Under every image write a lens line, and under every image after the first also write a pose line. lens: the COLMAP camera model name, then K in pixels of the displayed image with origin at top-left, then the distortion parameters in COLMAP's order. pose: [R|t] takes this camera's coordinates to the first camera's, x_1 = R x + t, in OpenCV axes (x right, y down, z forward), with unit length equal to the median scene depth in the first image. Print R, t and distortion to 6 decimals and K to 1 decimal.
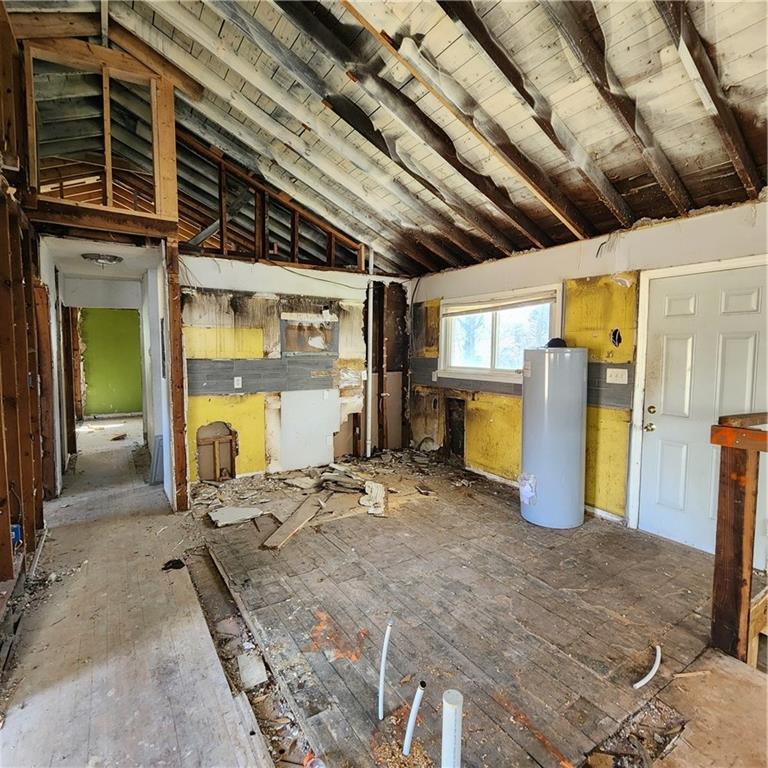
lens RADIAL K [[425.3, 0, 380.3], [0, 425.3, 376.3], [0, 0, 1]] dist [-0.002136, 0.000317]
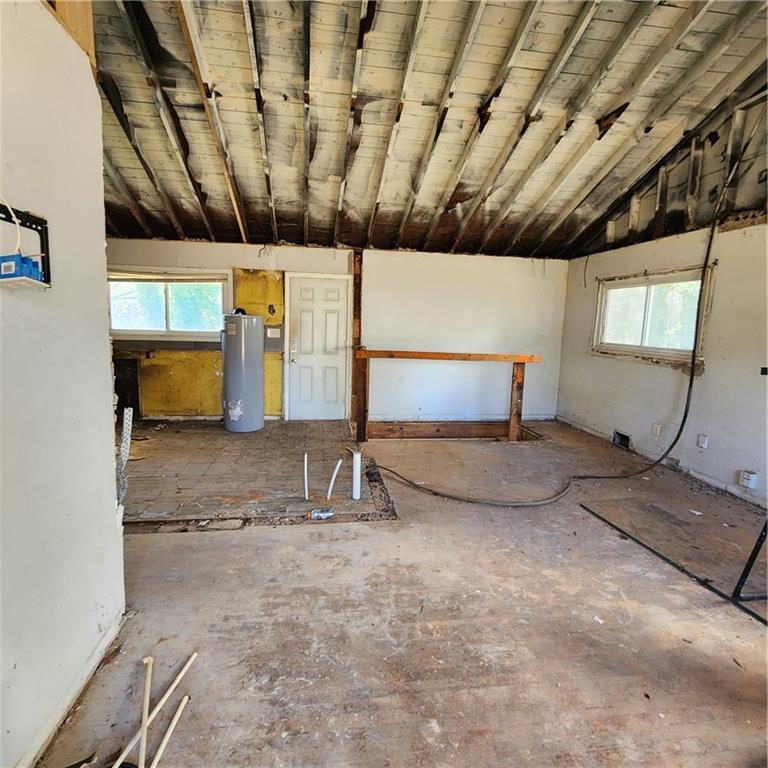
lens RADIAL K [[425.3, 0, 380.3], [0, 425.3, 376.3], [0, 0, 1]] dist [-0.002136, 0.000317]
pose [[0.415323, -0.105816, 0.903499, -0.774692], [0.033882, 0.994322, 0.100878, 0.013750], [-0.909043, -0.011285, 0.416550, -0.073594]]
